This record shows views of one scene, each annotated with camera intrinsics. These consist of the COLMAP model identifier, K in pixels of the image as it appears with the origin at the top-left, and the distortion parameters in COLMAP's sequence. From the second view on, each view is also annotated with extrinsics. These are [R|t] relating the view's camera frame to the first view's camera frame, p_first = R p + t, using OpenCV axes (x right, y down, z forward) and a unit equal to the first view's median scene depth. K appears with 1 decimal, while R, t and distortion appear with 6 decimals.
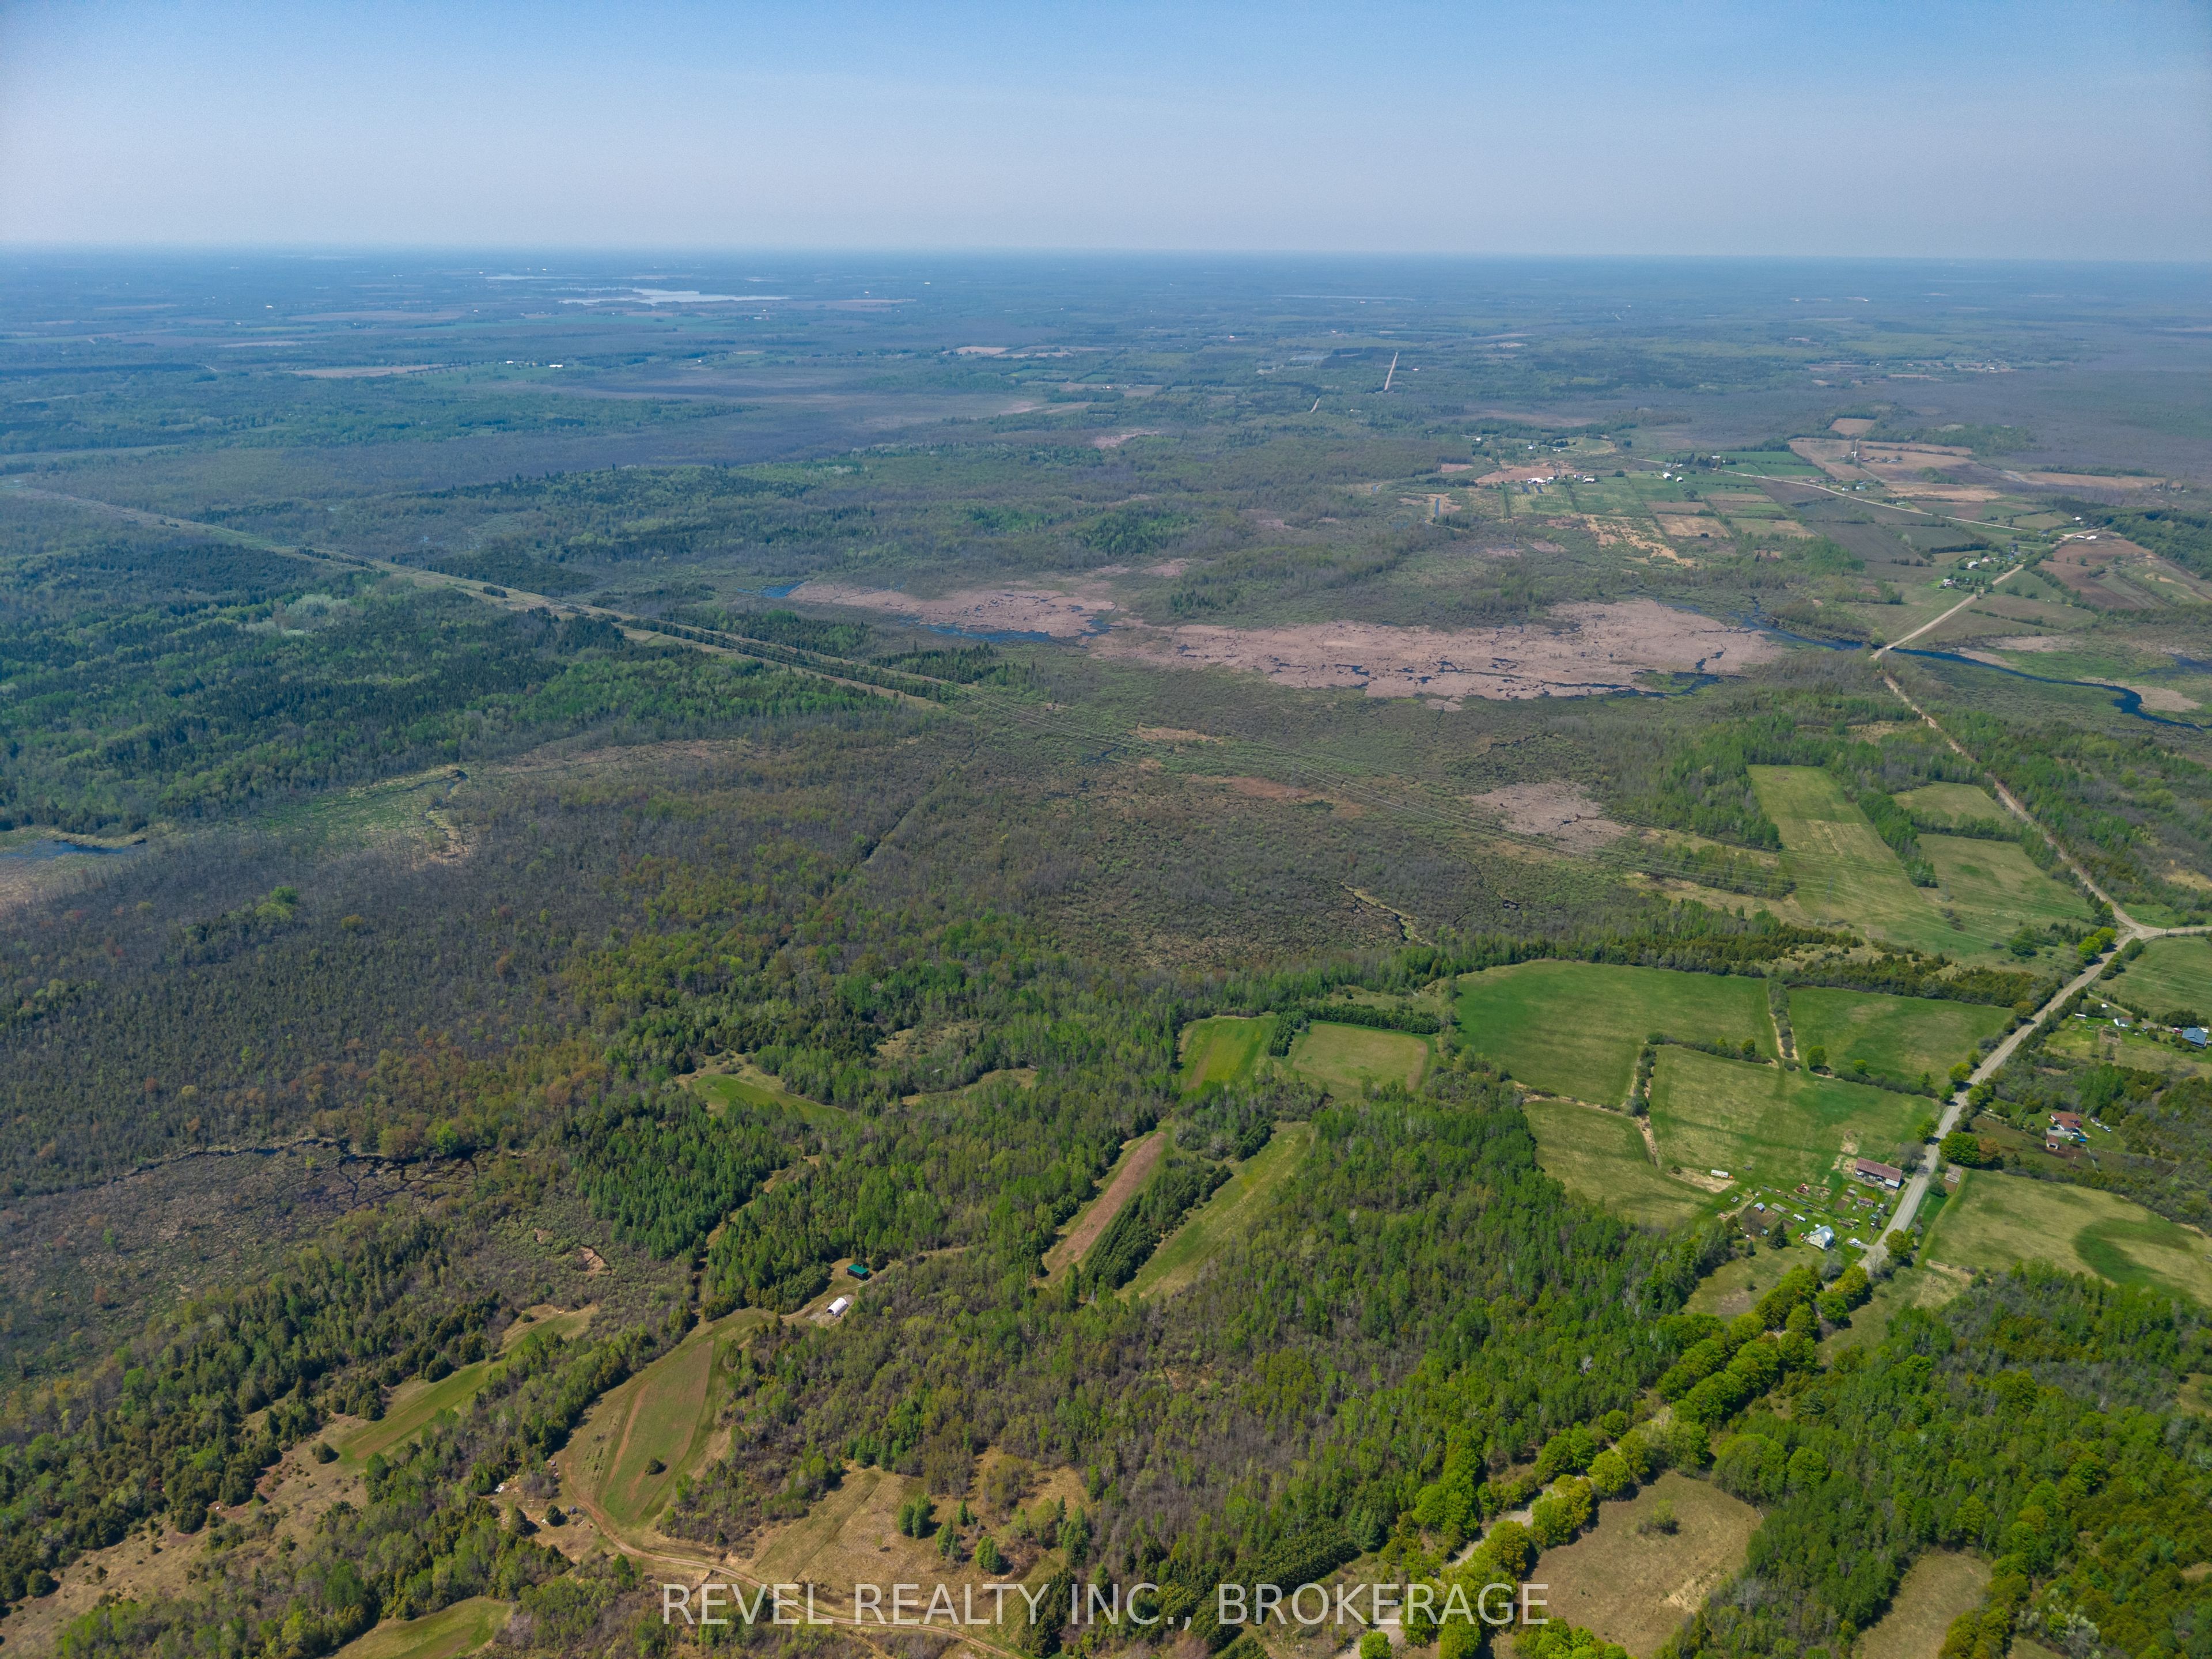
lens RADIAL K [[1477.2, 0, 1105.5], [0, 1477.2, 828.3], [0, 0, 1]] dist [0.020308, -0.018062]
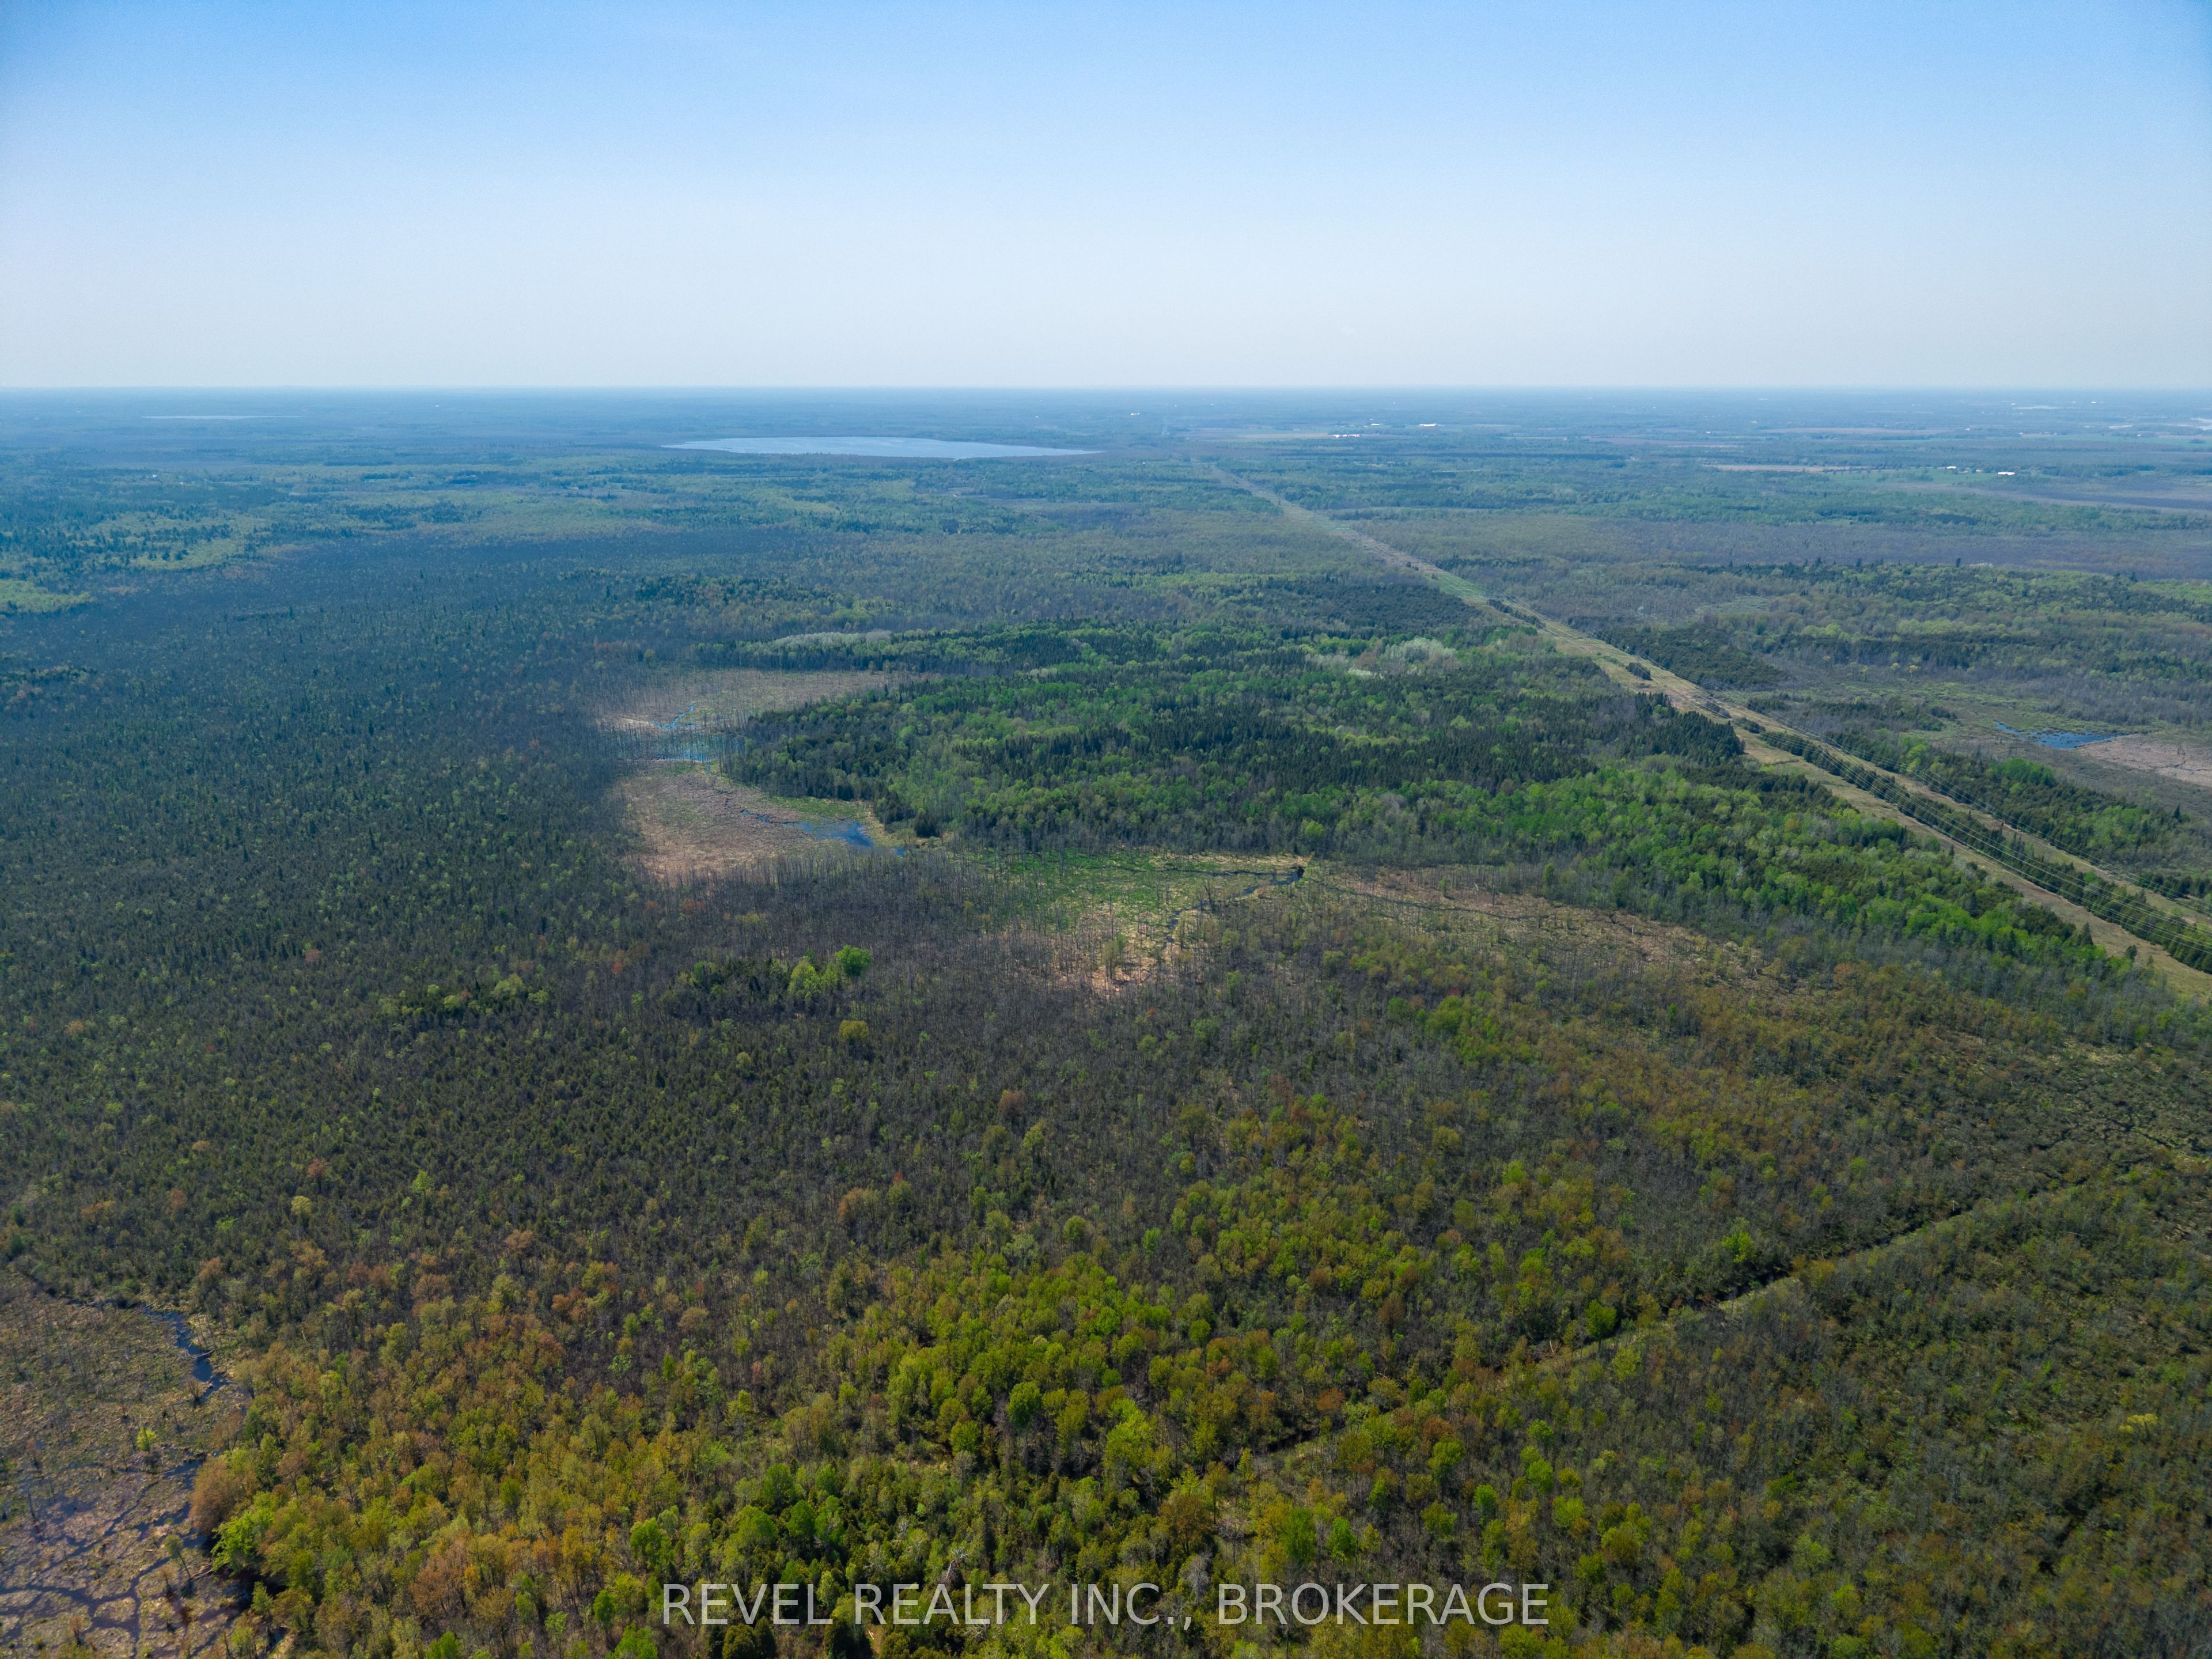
lens RADIAL K [[1477.2, 0, 1108.5], [0, 1477.2, 831.4], [0, 0, 1]] dist [0.020308, -0.018062]
pose [[0.606956, 0.225781, -0.761989, 0.012090], [-0.290628, 0.955444, 0.051605, -0.047366], [0.739689, 0.190133, 0.645530, 0.369197]]
